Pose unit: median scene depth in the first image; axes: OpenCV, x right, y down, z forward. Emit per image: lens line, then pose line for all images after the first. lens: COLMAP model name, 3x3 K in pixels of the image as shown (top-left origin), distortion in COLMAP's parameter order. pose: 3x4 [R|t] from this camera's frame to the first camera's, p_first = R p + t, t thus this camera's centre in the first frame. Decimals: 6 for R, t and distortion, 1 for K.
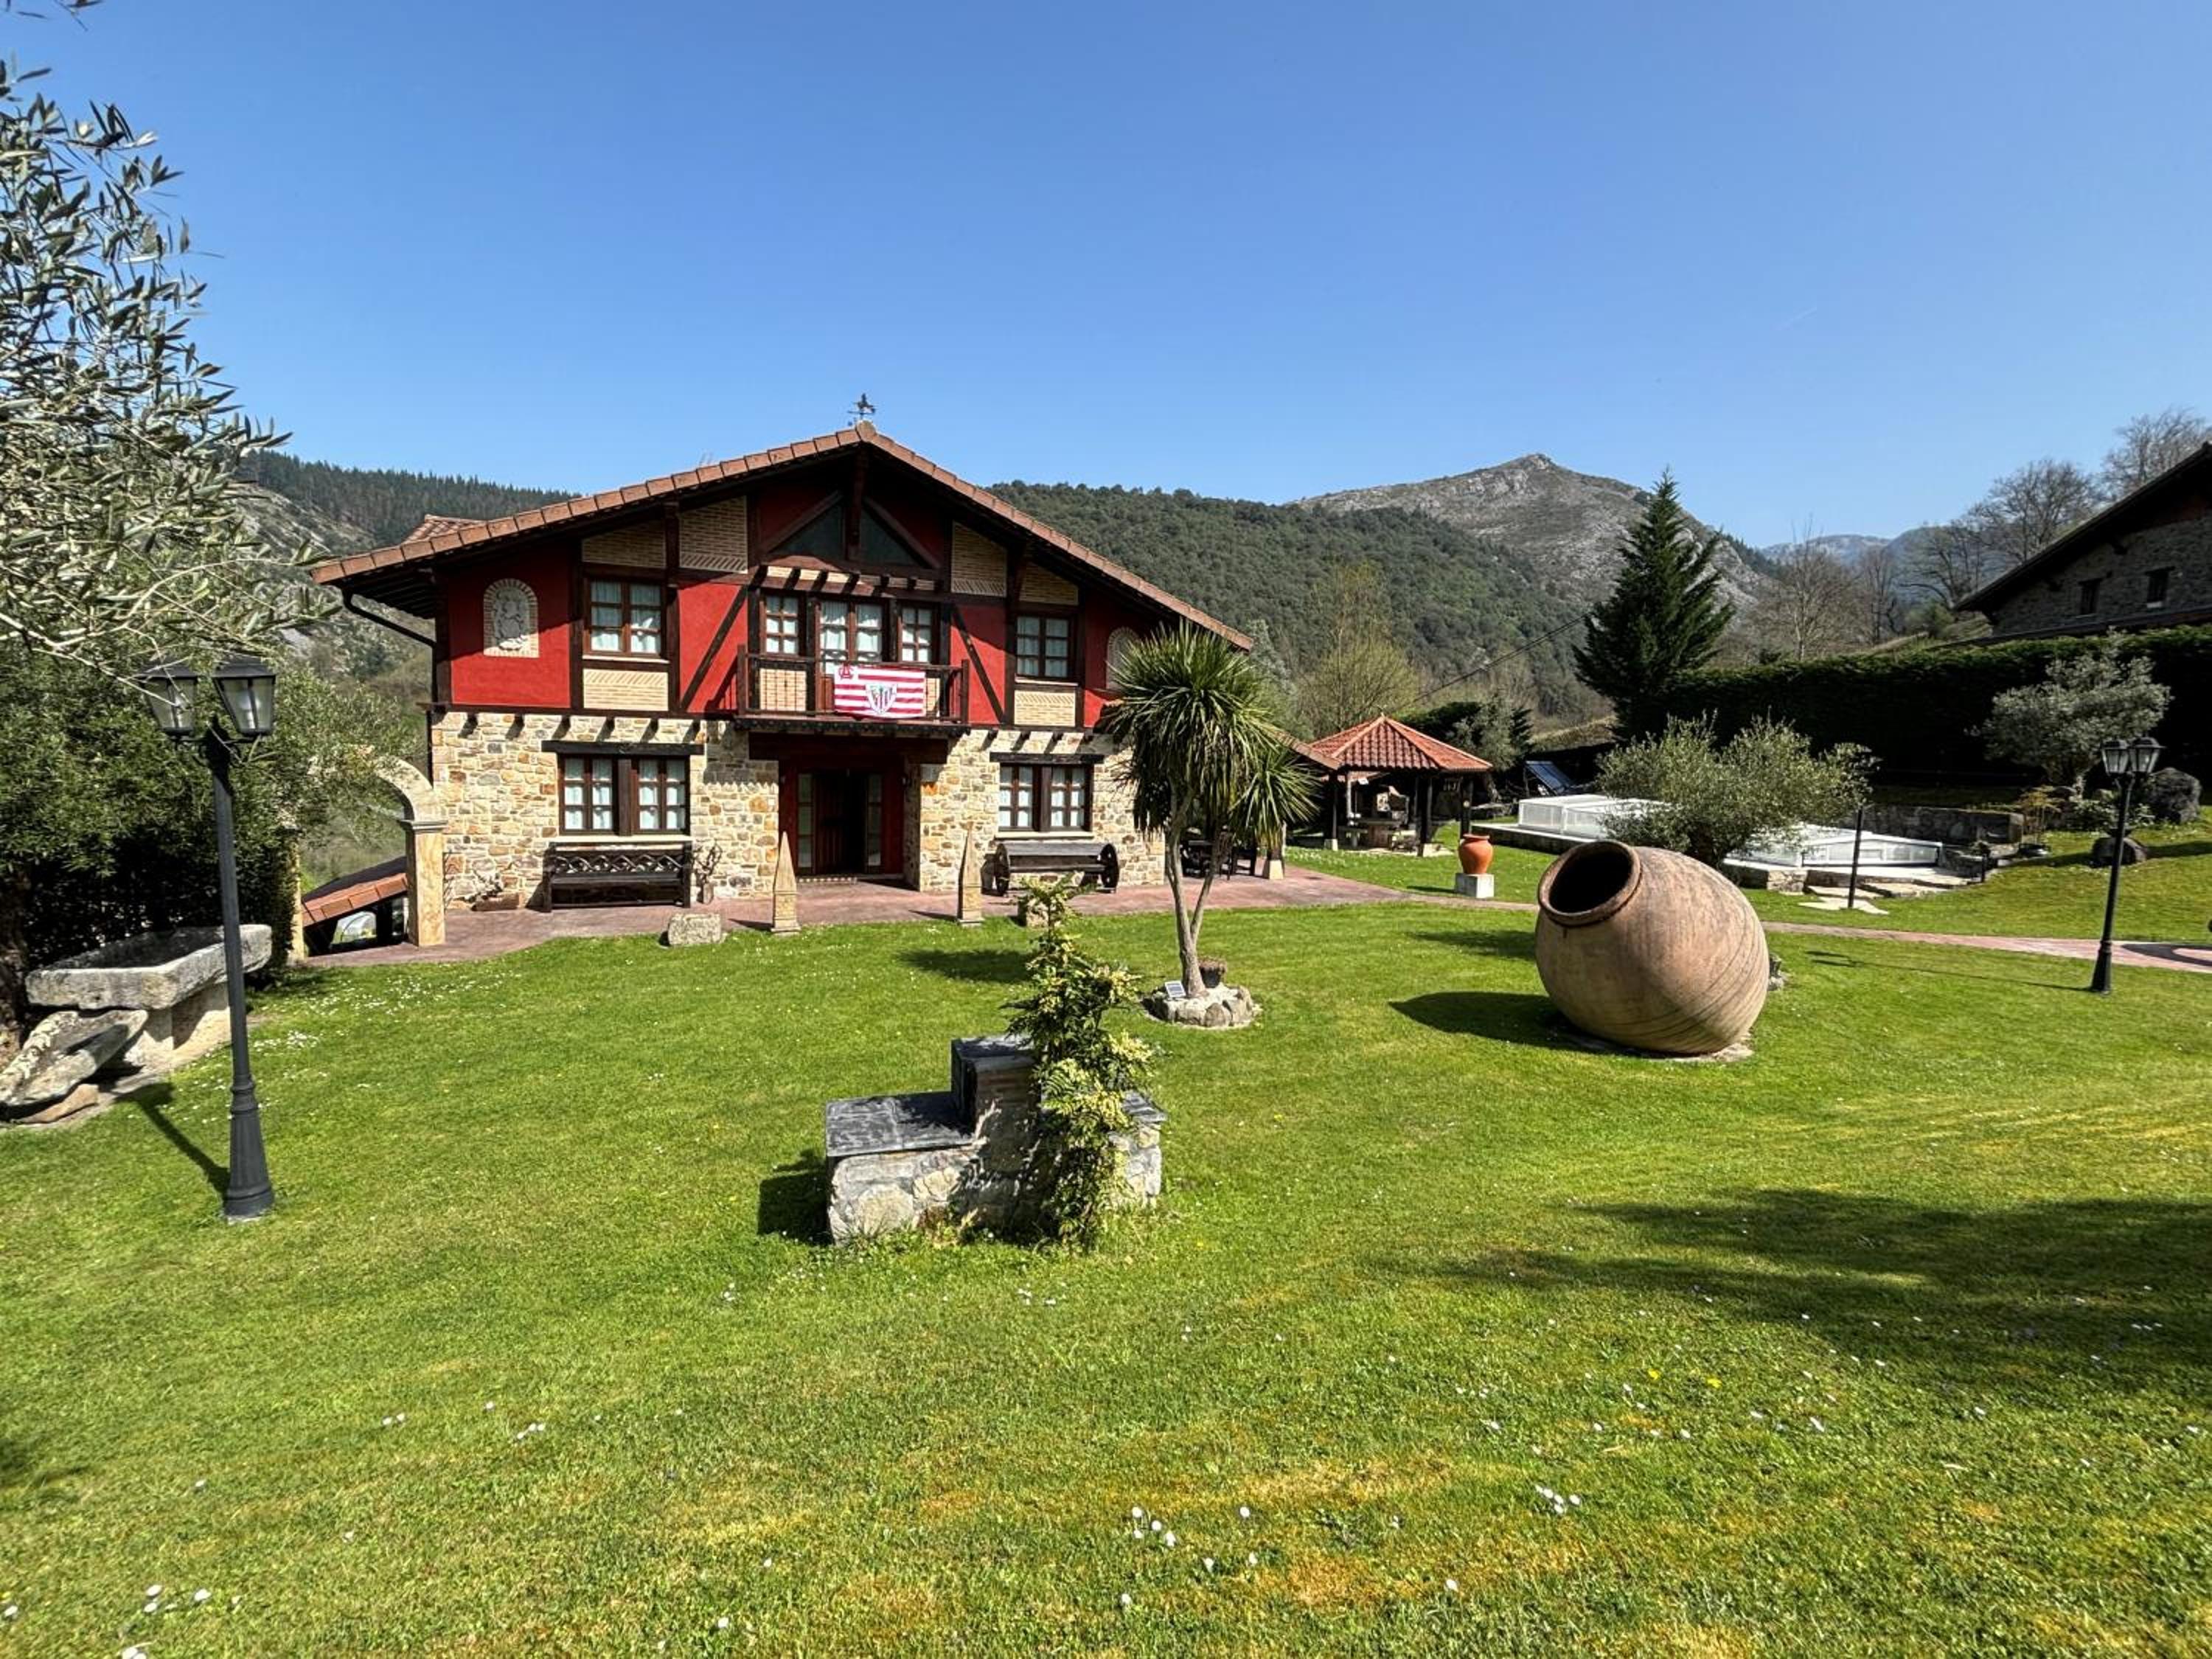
lens RADIAL K [[959.7, 0, 1106.0], [0, 959.7, 829.5], [0, 0, 1]] dist [0.003202, 0.000048]
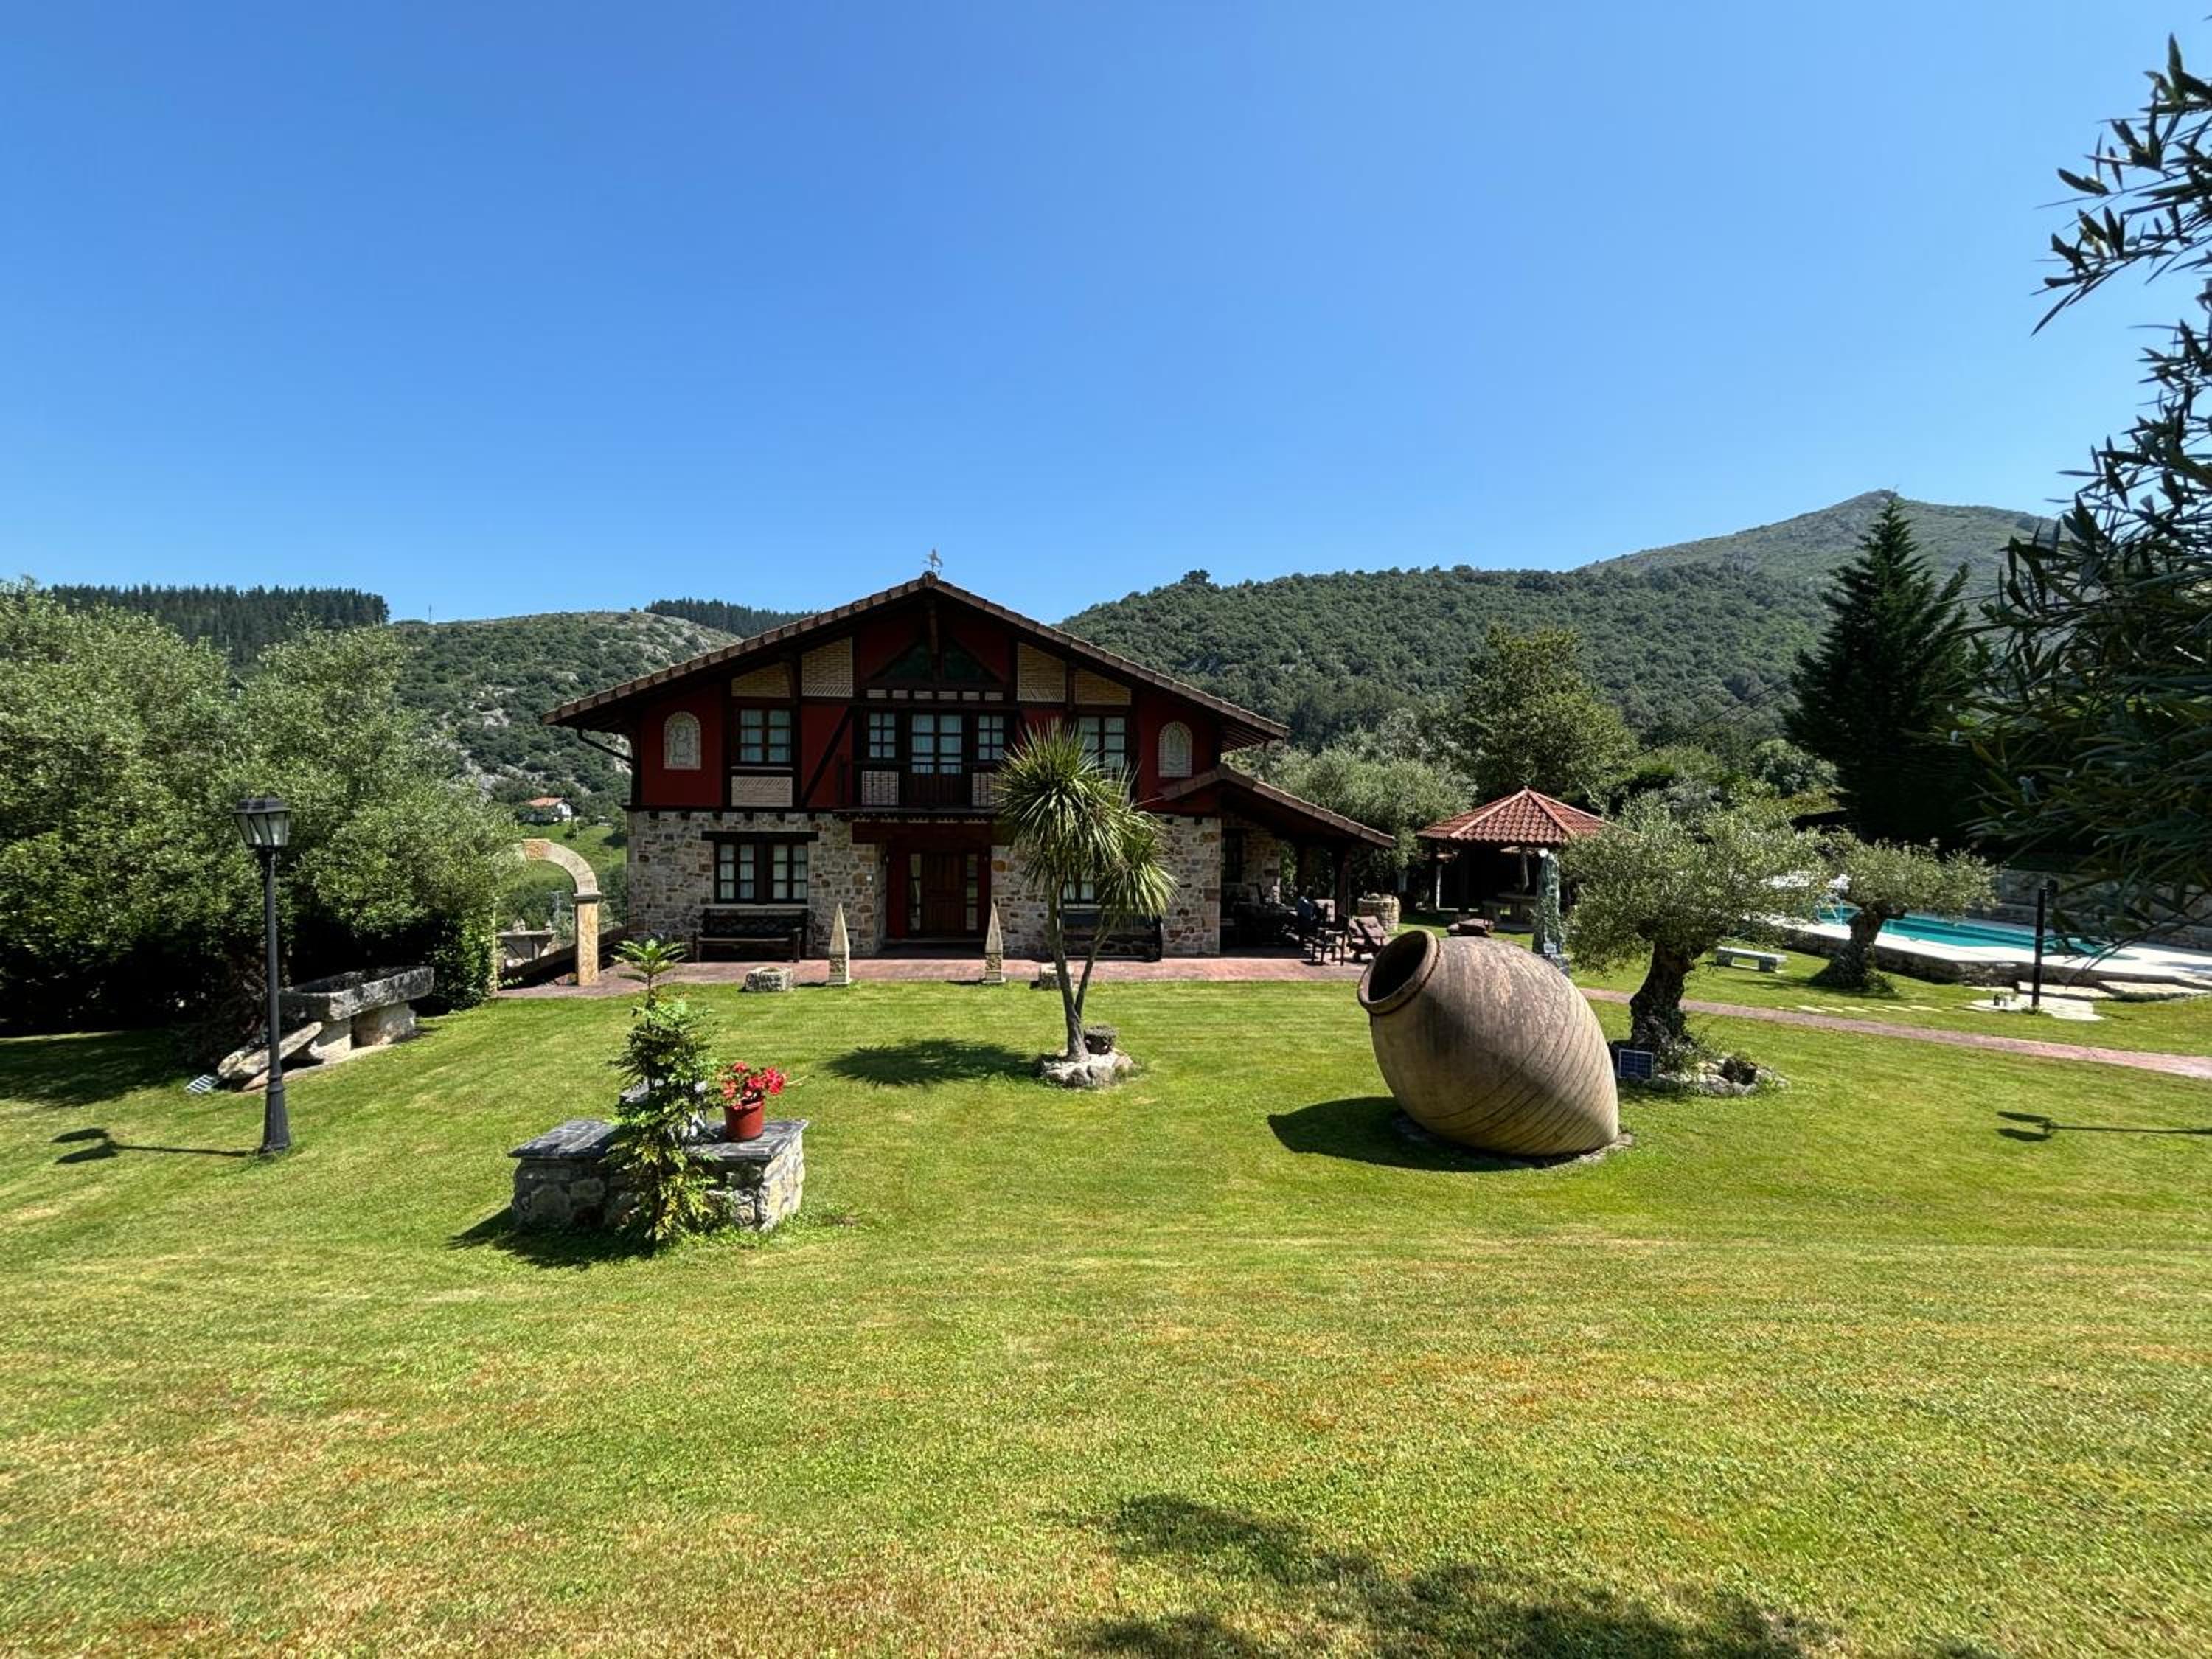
lens RADIAL K [[899.7, 0, 1123.1], [0, 899.7, 824.8], [0, 0, 1]] dist [-0.016668, 0.012849]
pose [[0.955162, -0.012857, -0.295805, 0.290764], [-0.010240, 0.997025, -0.076400, -0.011256], [0.295907, 0.076003, 0.952188, -0.002988]]
